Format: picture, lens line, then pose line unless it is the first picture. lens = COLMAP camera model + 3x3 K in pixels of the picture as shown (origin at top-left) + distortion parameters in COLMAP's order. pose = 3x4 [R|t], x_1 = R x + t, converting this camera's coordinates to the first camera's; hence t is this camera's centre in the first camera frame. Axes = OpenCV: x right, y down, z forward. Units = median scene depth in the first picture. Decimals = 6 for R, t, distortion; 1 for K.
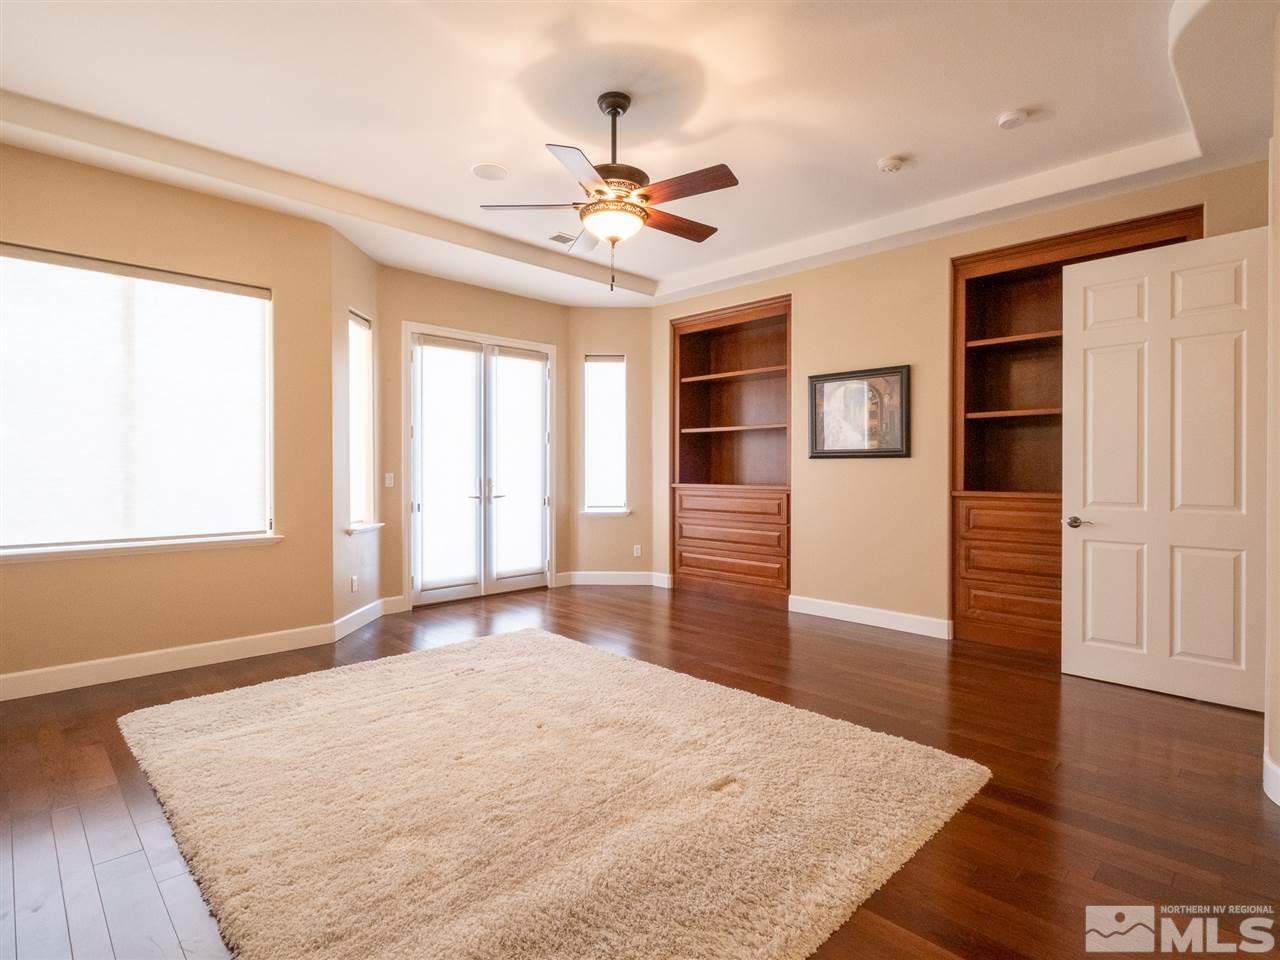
lens RADIAL K [[633.9, 0, 630.0], [0, 633.9, 474.3], [0, 0, 1]] dist [0.004686, -0.005406]
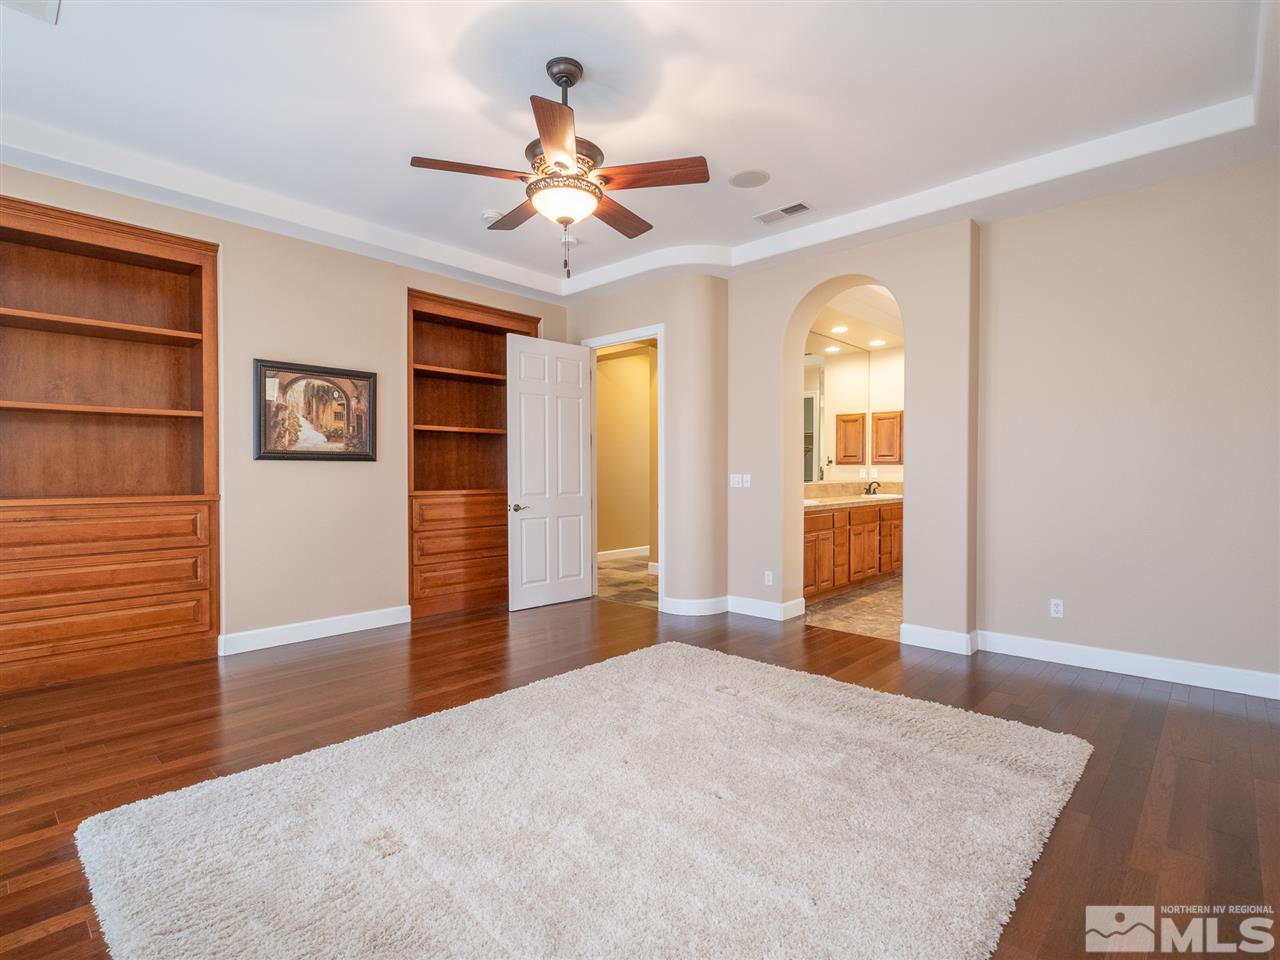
lens RADIAL K [[633.9, 0, 626.7], [0, 633.9, 480.3], [0, 0, 1]] dist [0.004686, -0.005406]
pose [[-0.036364, -0.014094, 0.999239, -0.645554], [0.009609, 0.999849, 0.014452, -0.006644], [-0.999292, 0.010128, -0.036223, 0.648419]]
